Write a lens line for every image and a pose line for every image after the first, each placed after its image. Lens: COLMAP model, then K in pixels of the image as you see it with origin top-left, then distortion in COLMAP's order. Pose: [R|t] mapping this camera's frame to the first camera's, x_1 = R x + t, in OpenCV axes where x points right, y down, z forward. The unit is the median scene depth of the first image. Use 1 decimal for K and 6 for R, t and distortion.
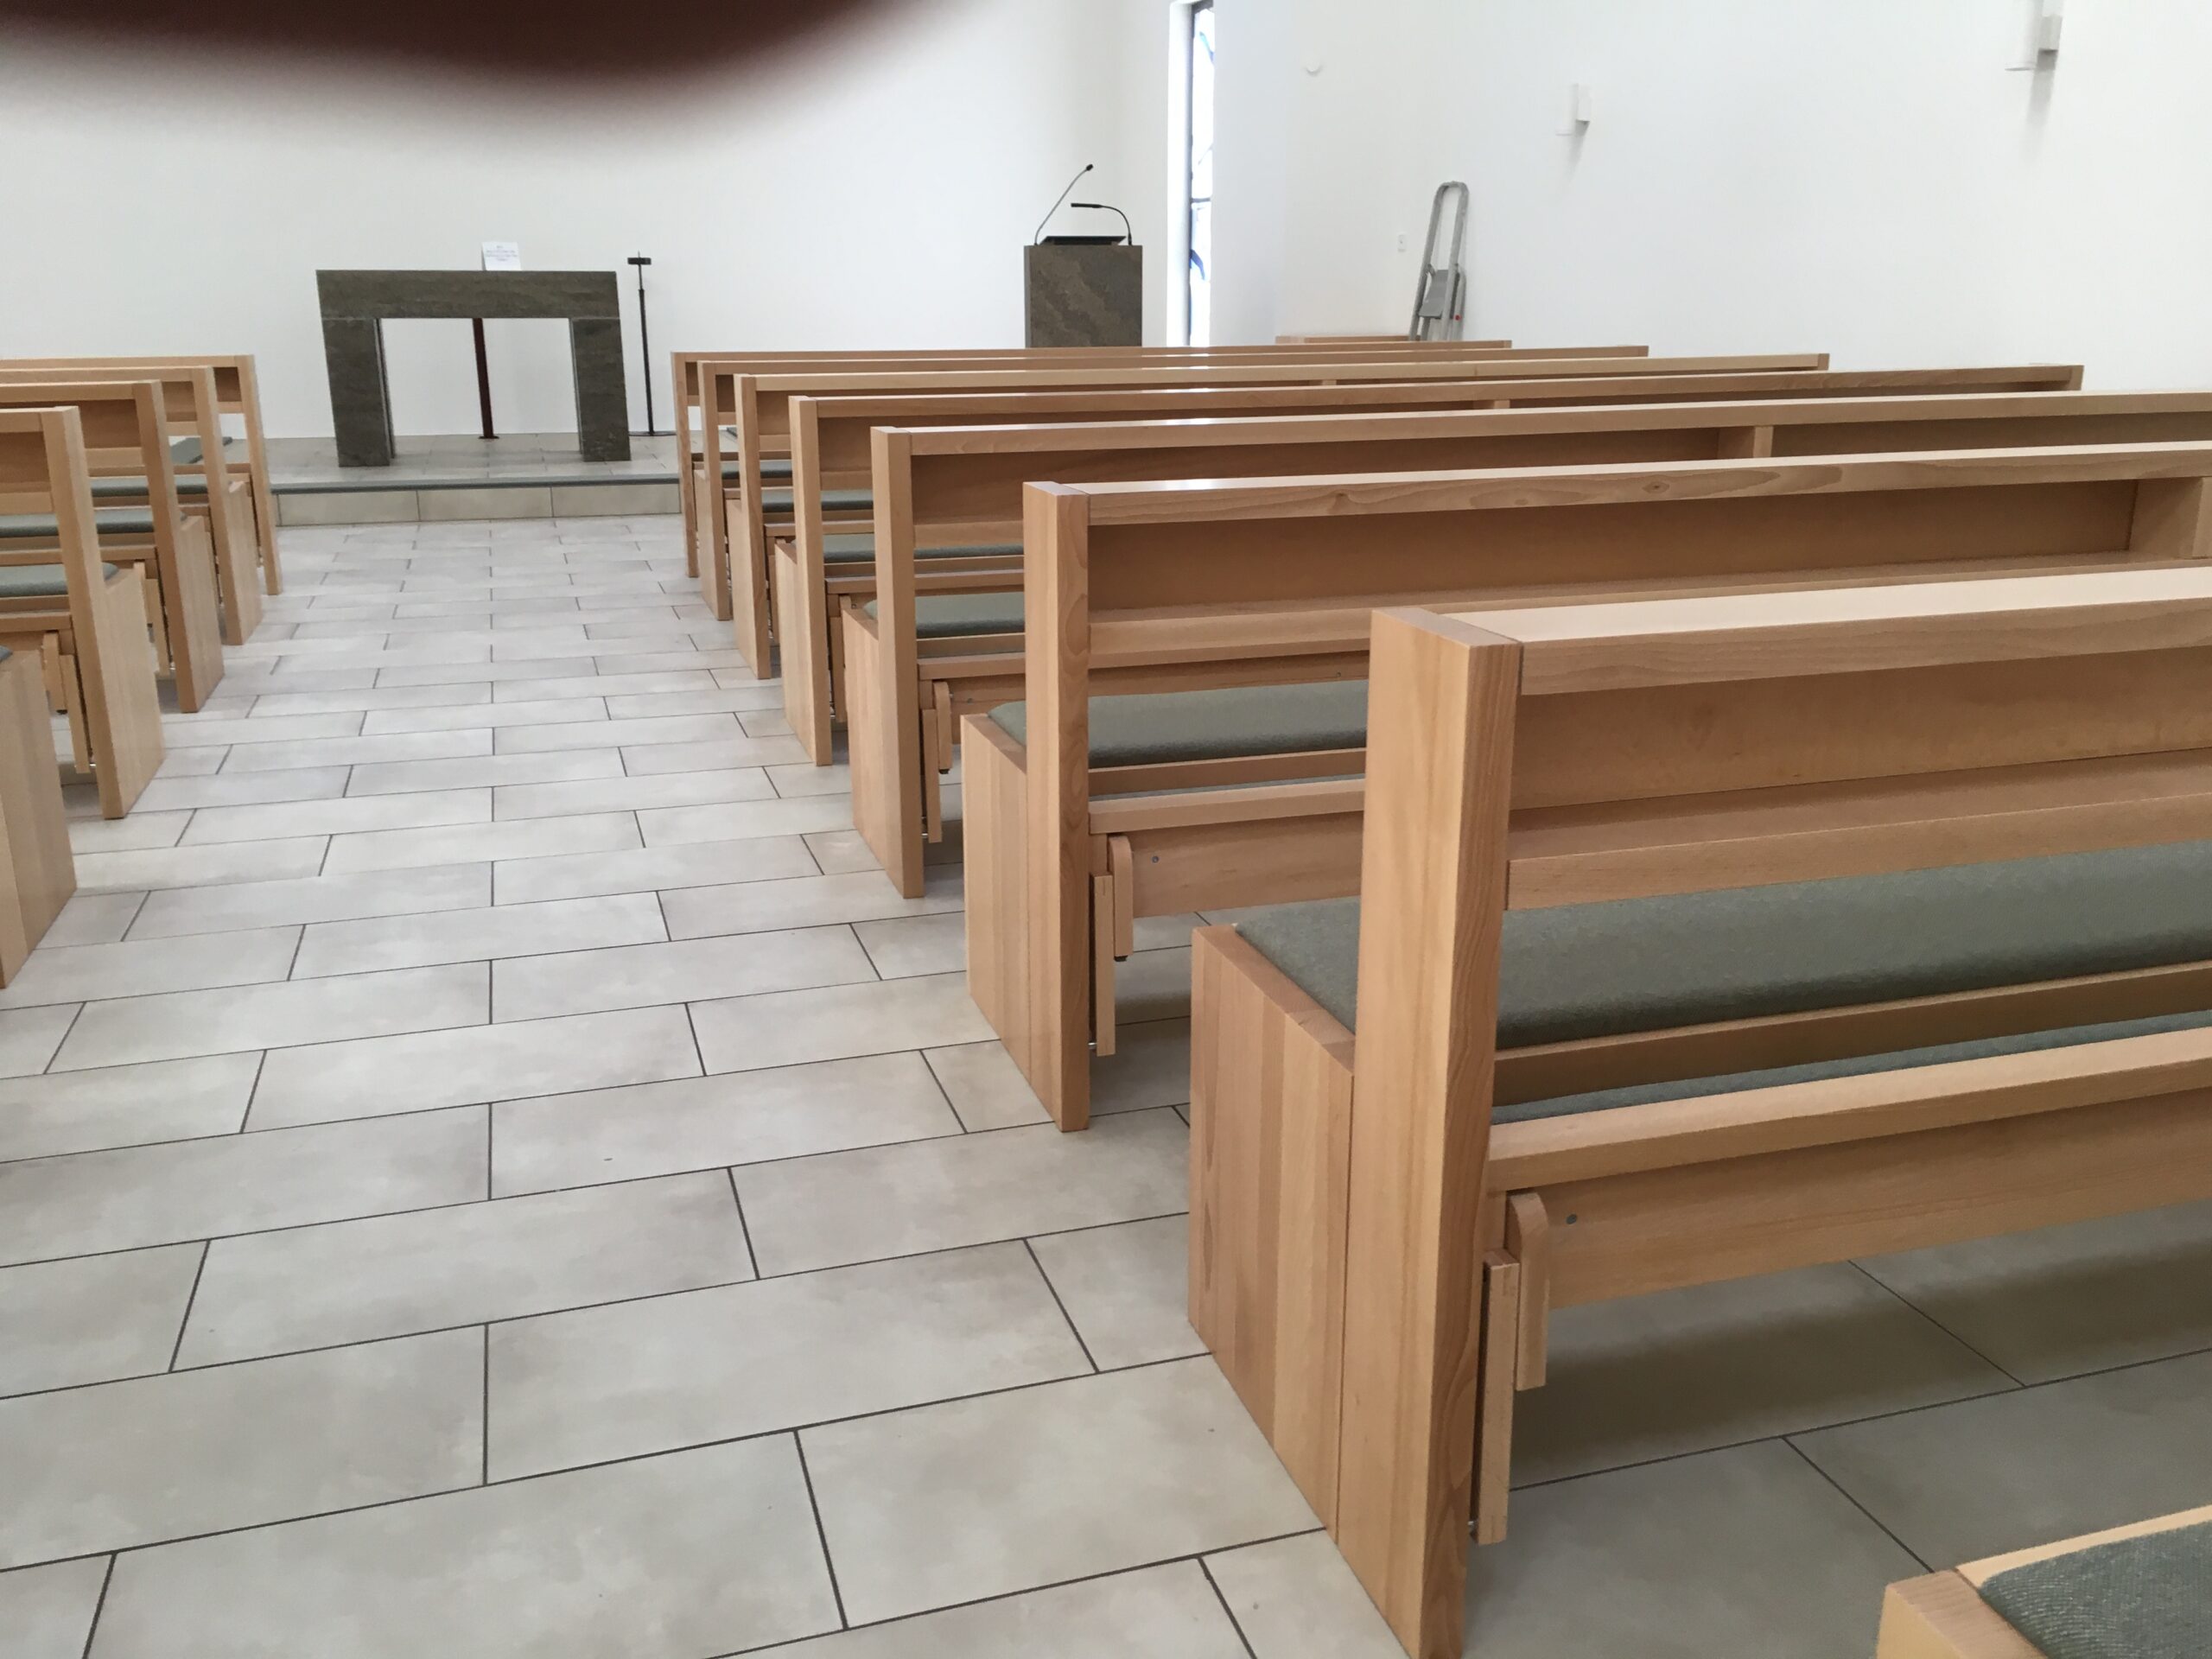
lens RADIAL K [[1930.8, 0, 1098.8], [0, 1930.8, 818.3], [0, 0, 1]] dist [0.075918, -0.068980]
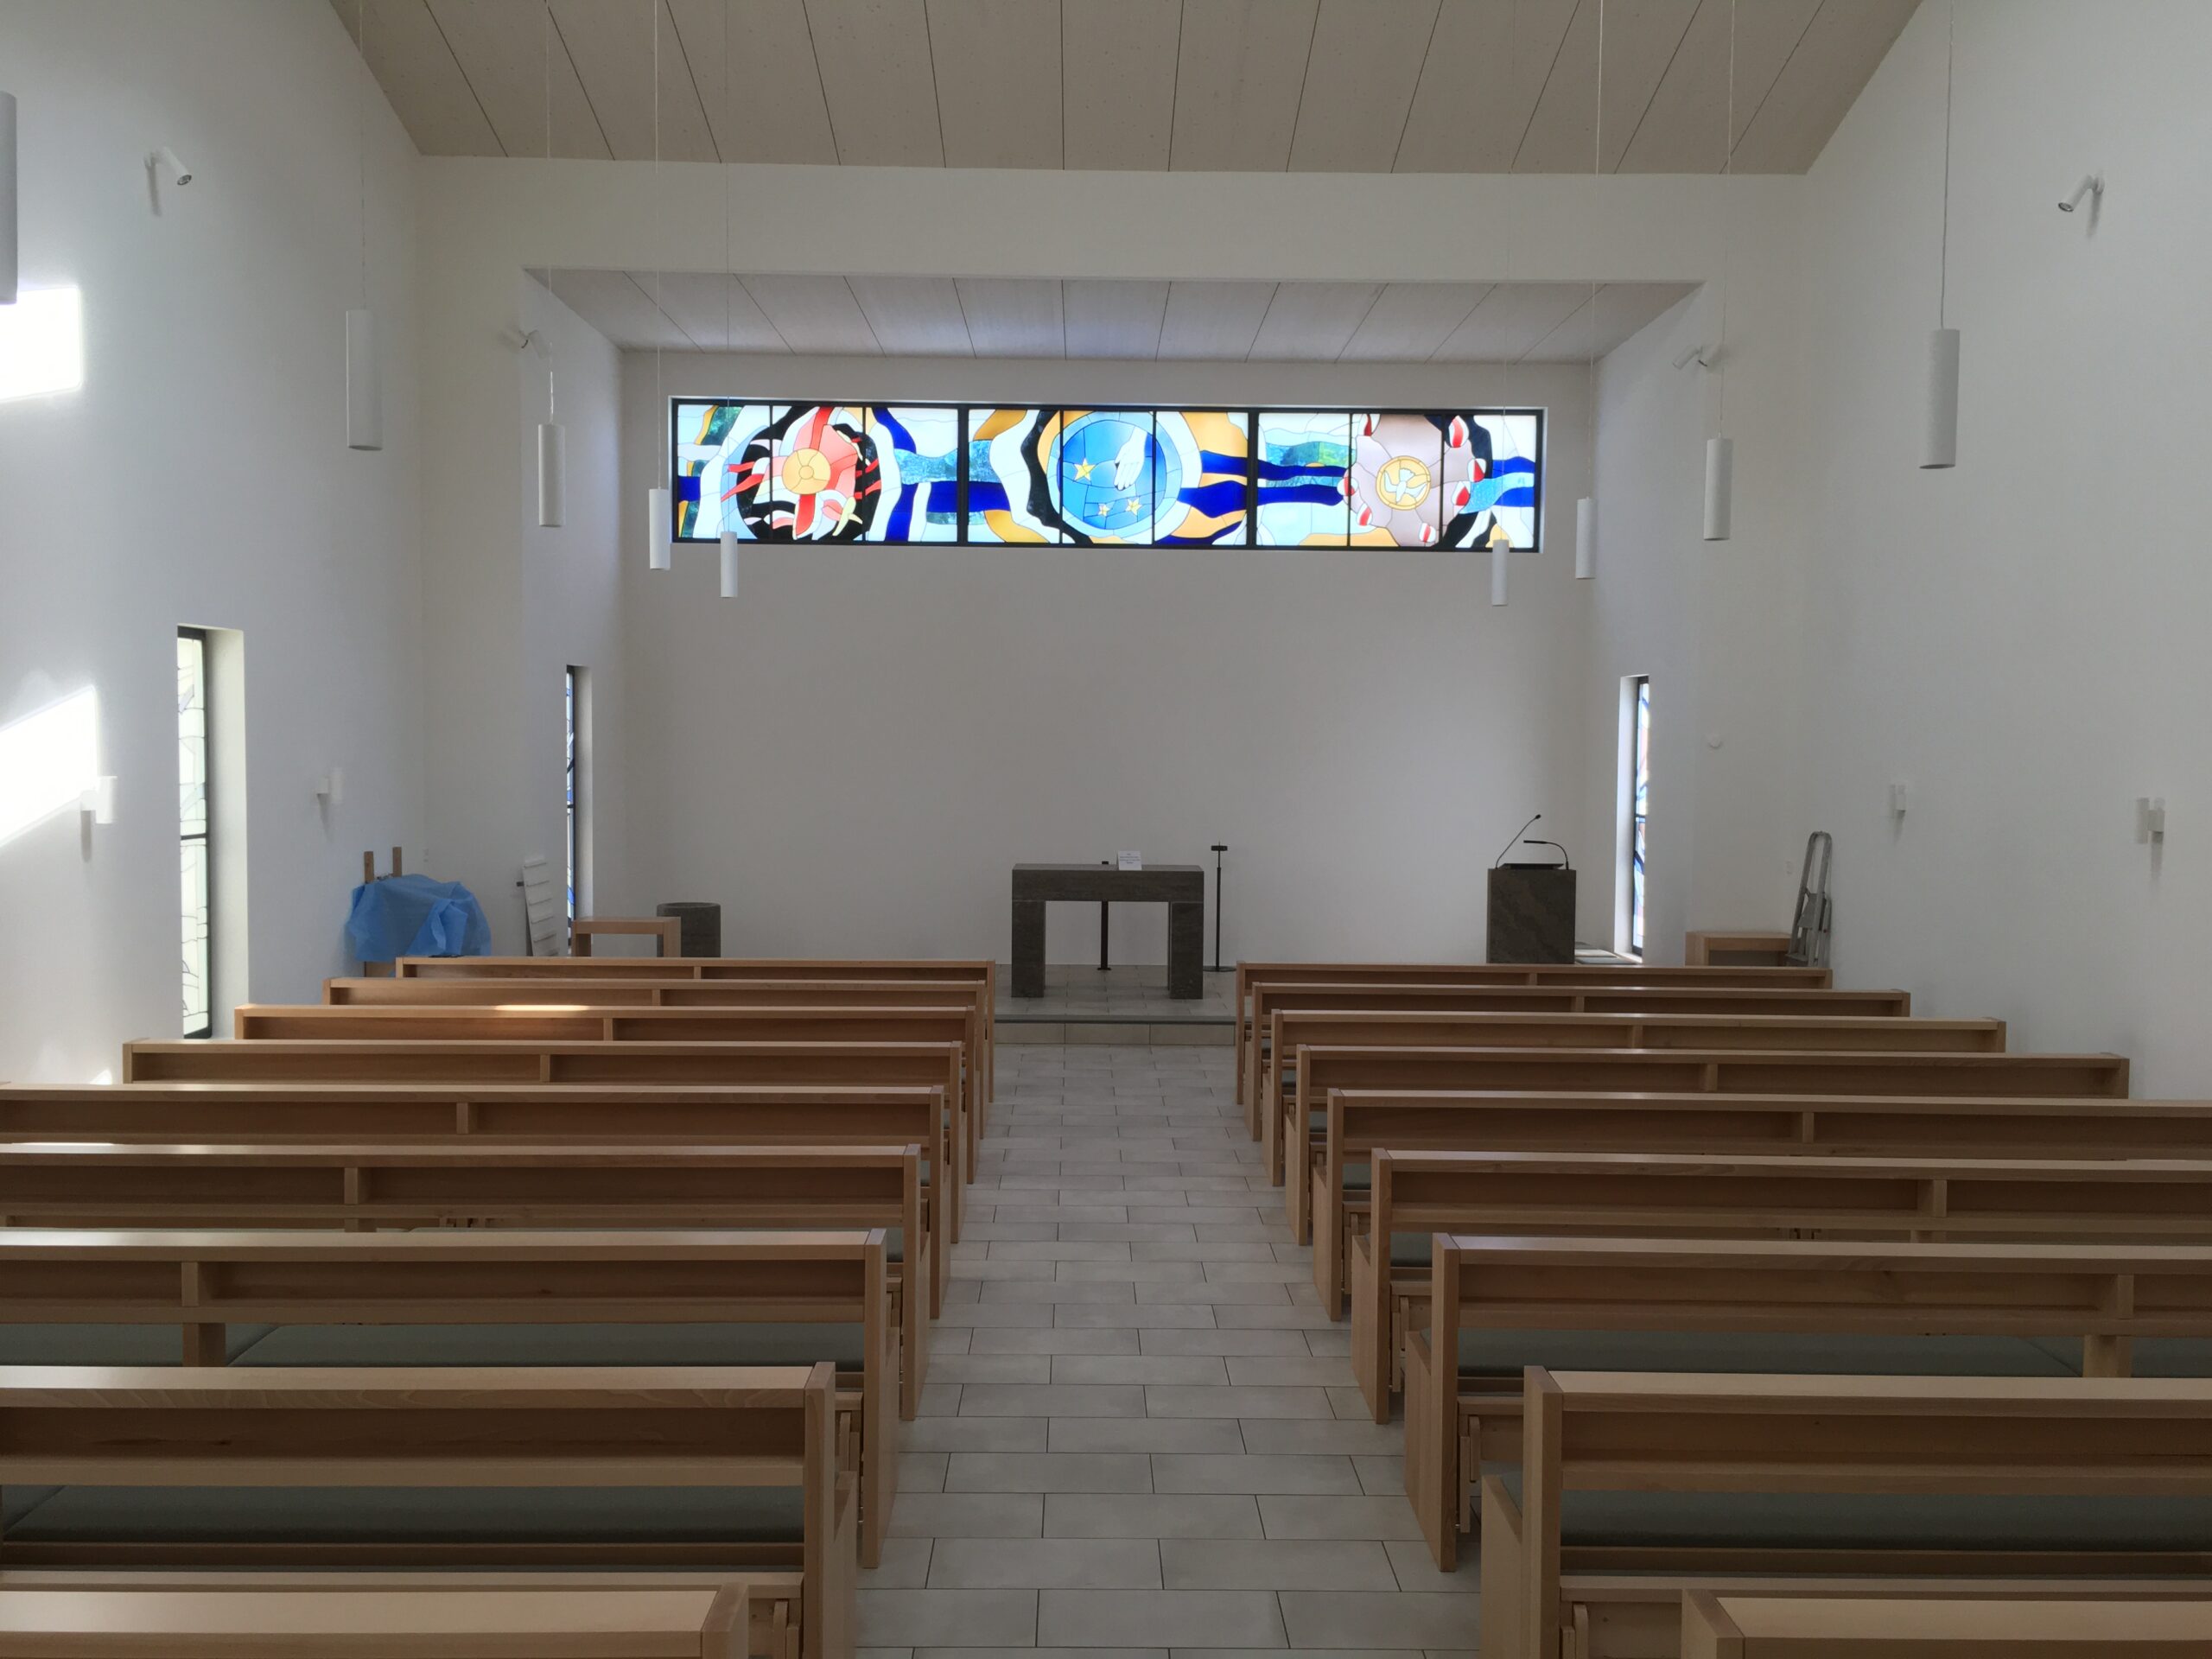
lens RADIAL K [[1930.8, 0, 1092.0], [0, 1930.8, 821.6], [0, 0, 1]] dist [0.075918, -0.068980]
pose [[0.959465, 0.027272, -0.280505, 0.121485], [-0.089613, 0.973173, -0.211907, -0.007819], [0.267200, 0.228454, 0.936169, -0.613705]]
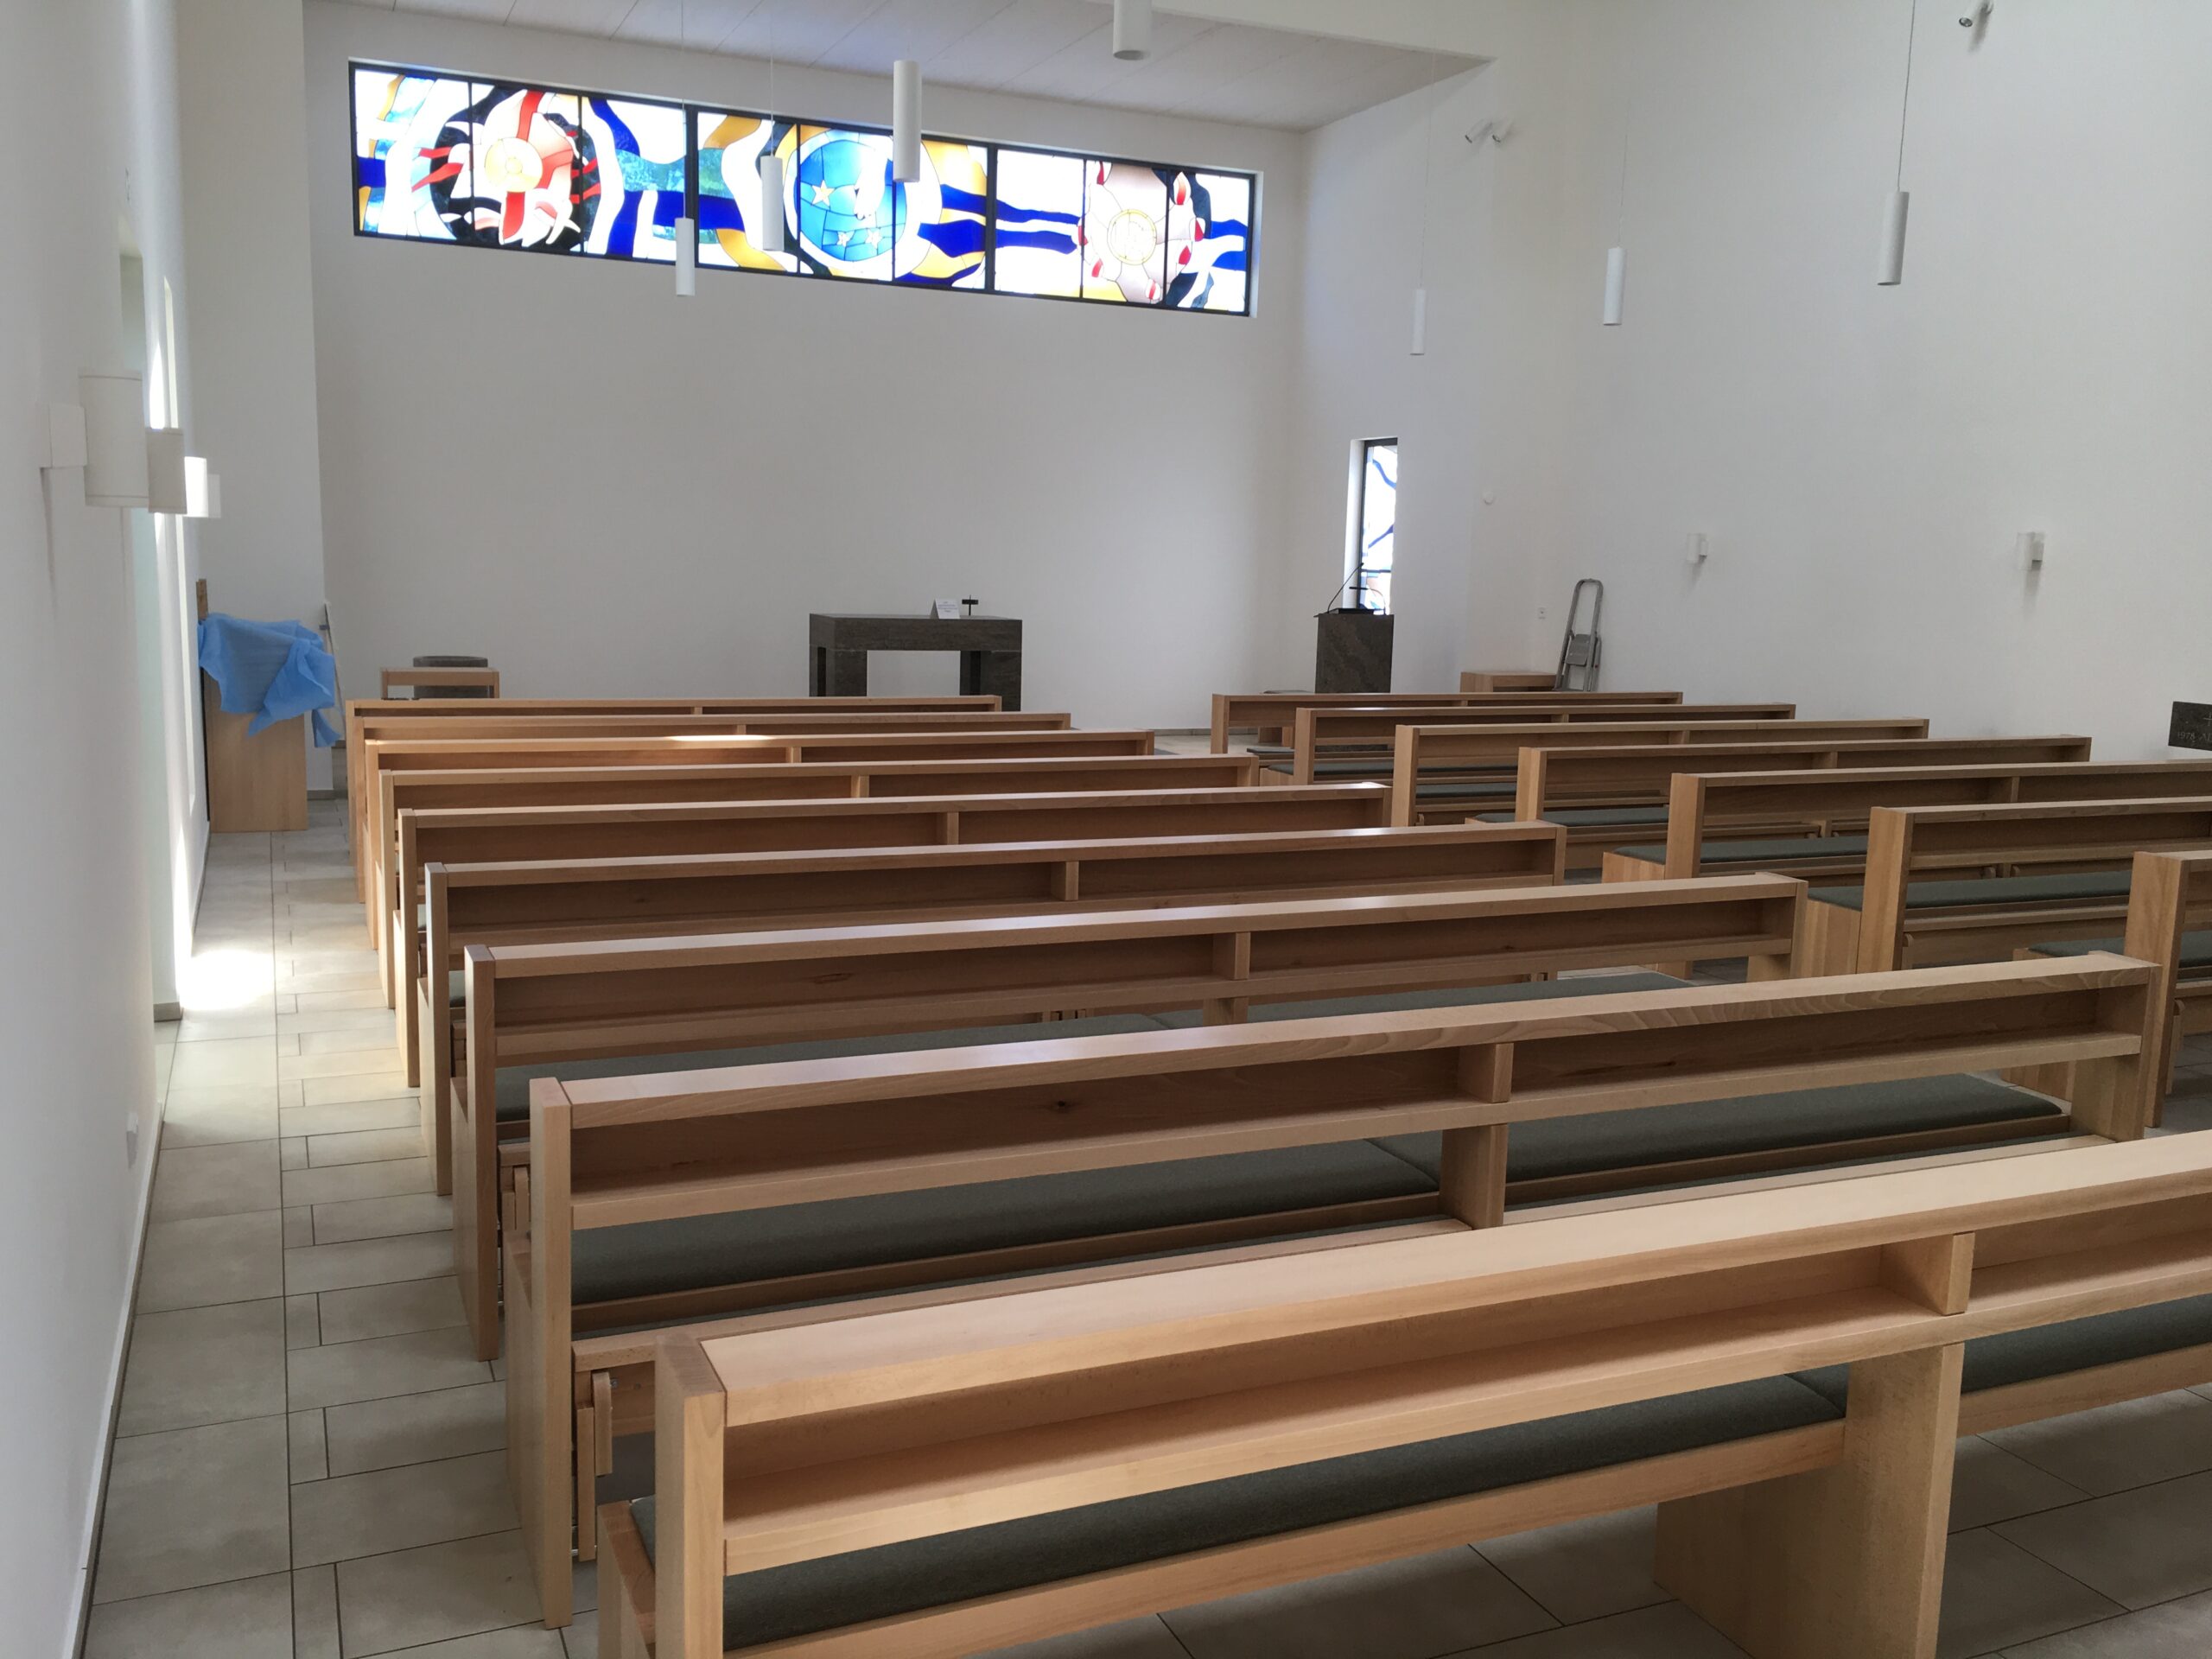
lens RADIAL K [[1930.8, 0, 1096.9], [0, 1930.8, 838.8], [0, 0, 1]] dist [0.075918, -0.068980]
pose [[0.991483, 0.014071, 0.129471, -0.617673], [0.001521, 0.992827, -0.119549, 0.085398], [-0.130224, 0.118728, 0.984350, -0.653009]]
